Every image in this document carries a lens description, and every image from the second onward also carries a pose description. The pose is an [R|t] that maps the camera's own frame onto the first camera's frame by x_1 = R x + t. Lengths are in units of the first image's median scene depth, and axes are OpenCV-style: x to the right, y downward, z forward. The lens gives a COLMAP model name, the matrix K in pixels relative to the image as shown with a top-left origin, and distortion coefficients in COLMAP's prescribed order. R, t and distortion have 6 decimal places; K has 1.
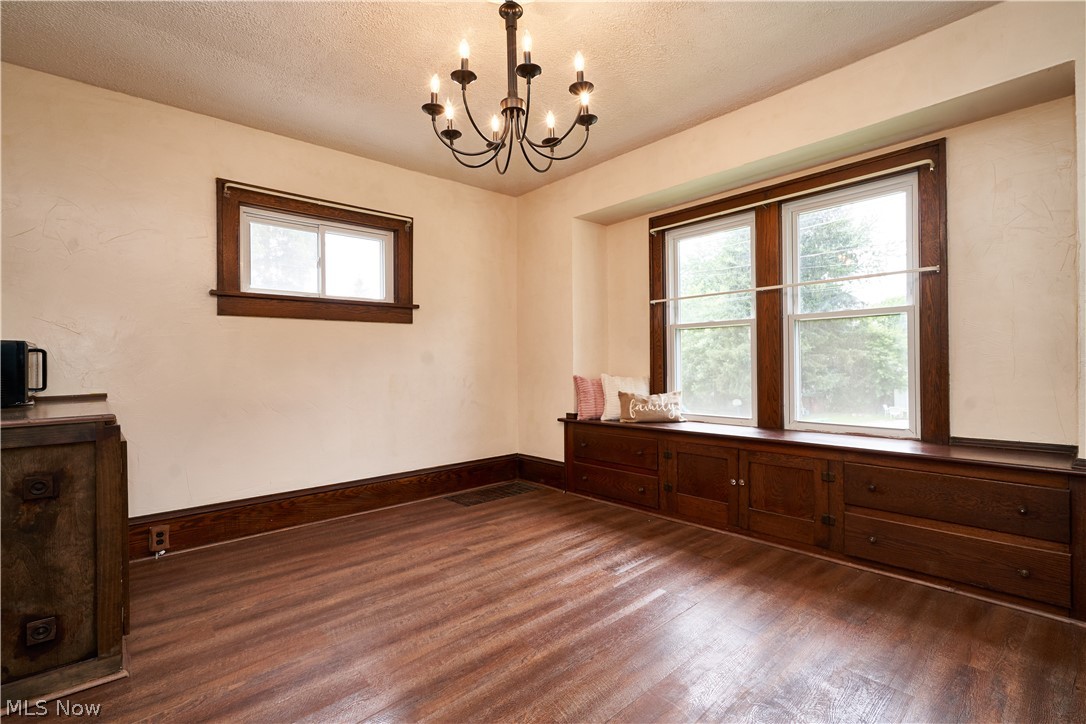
lens RADIAL K [[505.9, 0, 538.2], [0, 505.9, 362.3], [0, 0, 1]] dist [-0.001281, 0.000906]
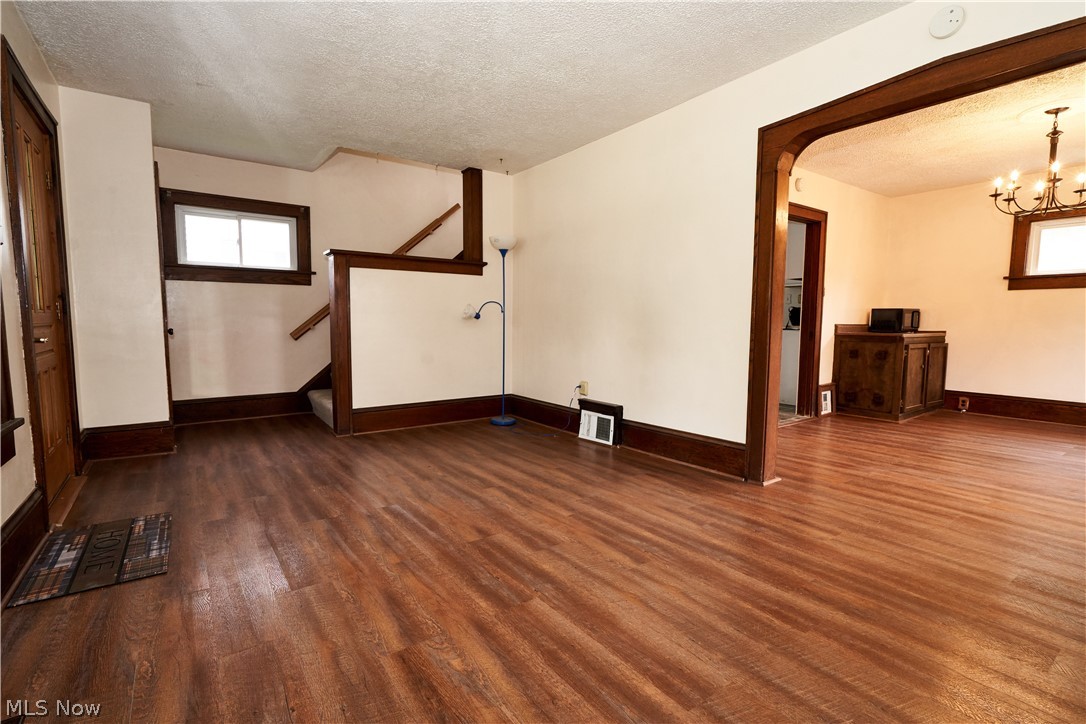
lens RADIAL K [[505.9, 0, 538.2], [0, 505.9, 362.3], [0, 0, 1]] dist [-0.001281, 0.000906]
pose [[-0.107096, 0.095415, -0.989660, 1.398838], [-0.006206, 0.995301, 0.096631, -0.002586], [0.994229, 0.016491, -0.106001, -0.476478]]
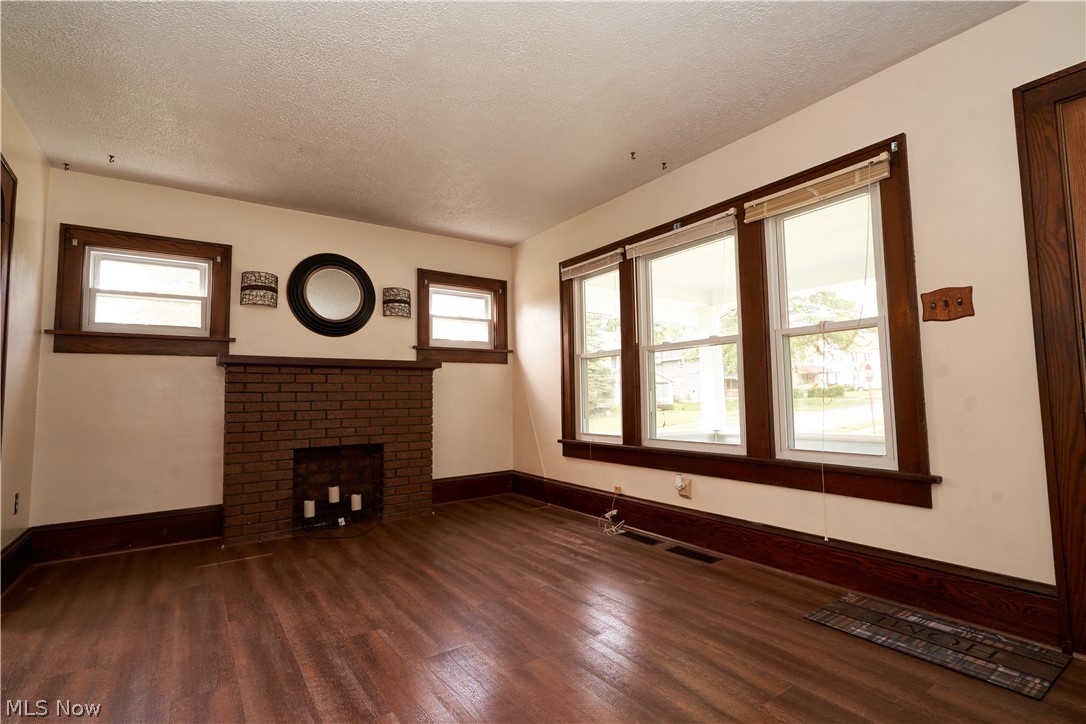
lens RADIAL K [[505.9, 0, 538.2], [0, 505.9, 362.3], [0, 0, 1]] dist [-0.001281, 0.000906]
pose [[0.122133, 0.083401, 0.989003, -0.047346], [0.016791, 0.996147, -0.086077, 0.028106], [-0.992372, 0.027119, 0.120262, -0.755131]]
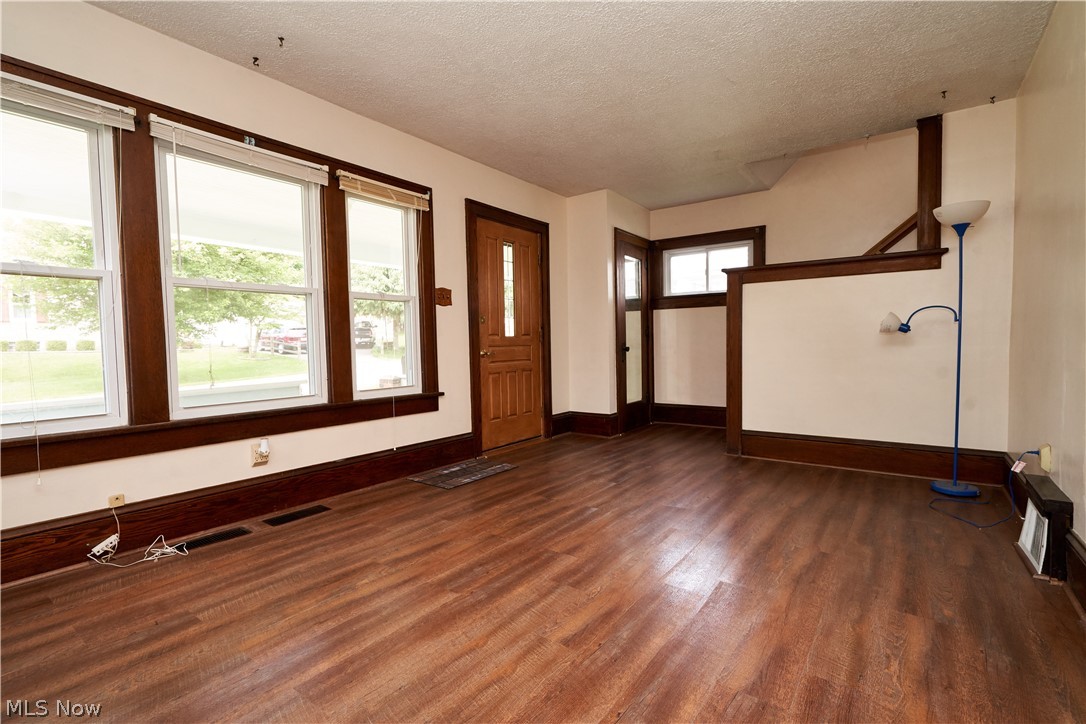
lens RADIAL K [[505.9, 0, 538.2], [0, 505.9, 362.3], [0, 0, 1]] dist [-0.001281, 0.000906]
pose [[-0.978279, 0.037279, -0.203915, 0.819536], [0.029136, 0.998659, 0.042790, 0.012569], [0.205237, 0.035919, -0.978053, 0.142946]]
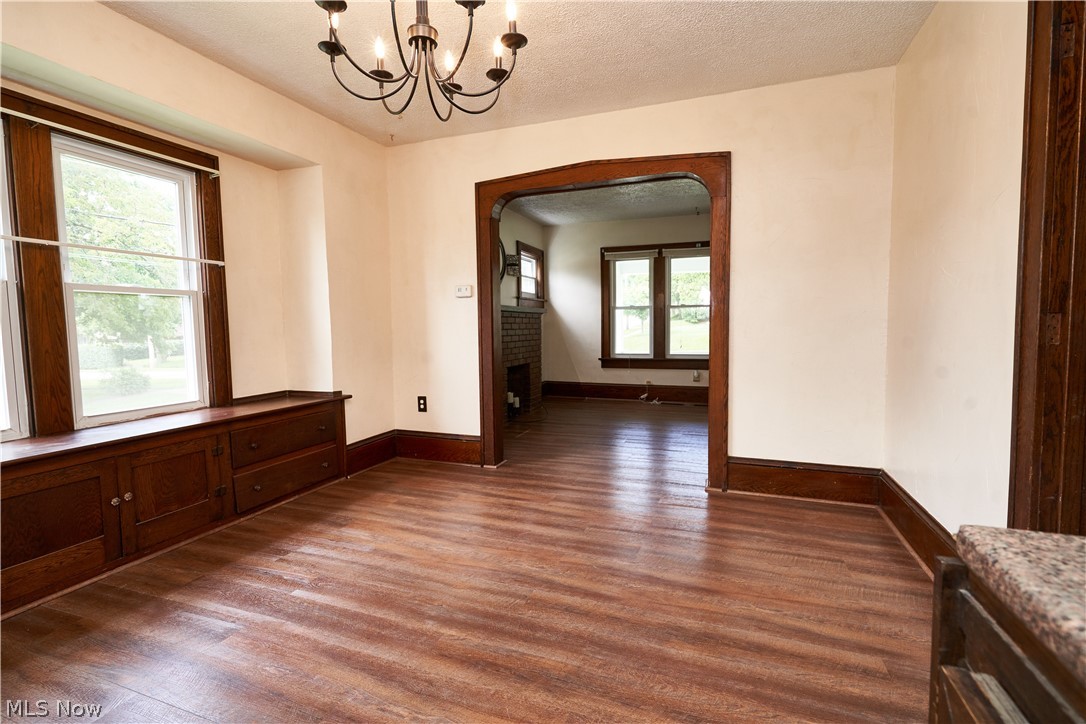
lens RADIAL K [[505.9, 0, 538.2], [0, 505.9, 362.3], [0, 0, 1]] dist [-0.001281, 0.000906]
pose [[-0.464913, -0.043053, 0.884309, -0.594658], [0.019791, 0.998062, 0.058996, -0.003929], [-0.885135, 0.044930, -0.463160, 0.813991]]
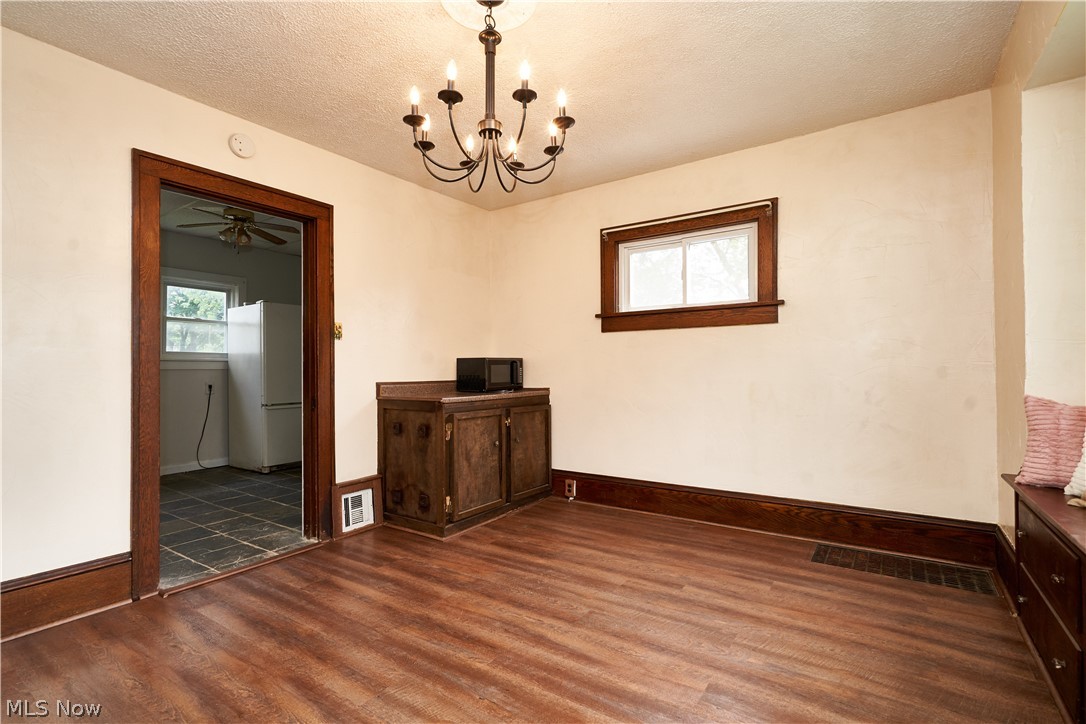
lens RADIAL K [[505.9, 0, 538.2], [0, 505.9, 362.3], [0, 0, 1]] dist [-0.001281, 0.000906]
pose [[0.234207, -0.003493, -0.972181, 0.641506], [0.004237, 0.999988, -0.002572, -0.013343], [0.972178, -0.003516, 0.234218, 0.555844]]
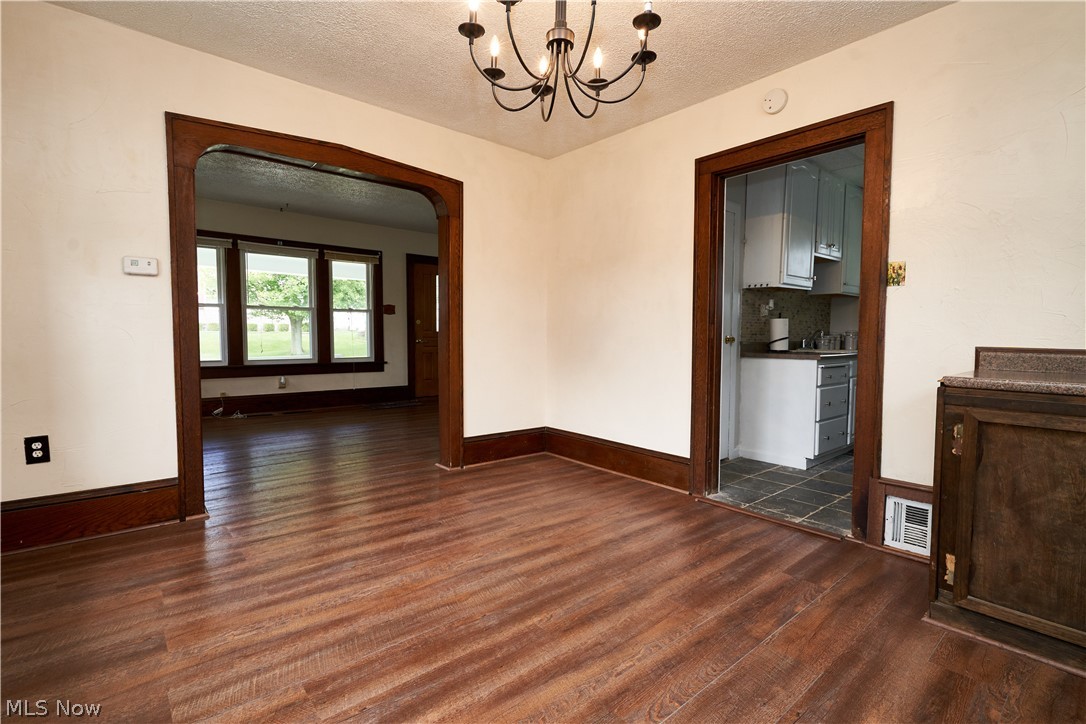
lens RADIAL K [[505.9, 0, 538.2], [0, 505.9, 362.3], [0, 0, 1]] dist [-0.001281, 0.000906]
pose [[-0.999734, 0.005436, 0.022424, -0.018919], [0.006736, 0.998276, 0.058315, 0.005451], [-0.022068, 0.058450, -0.998046, 1.252971]]
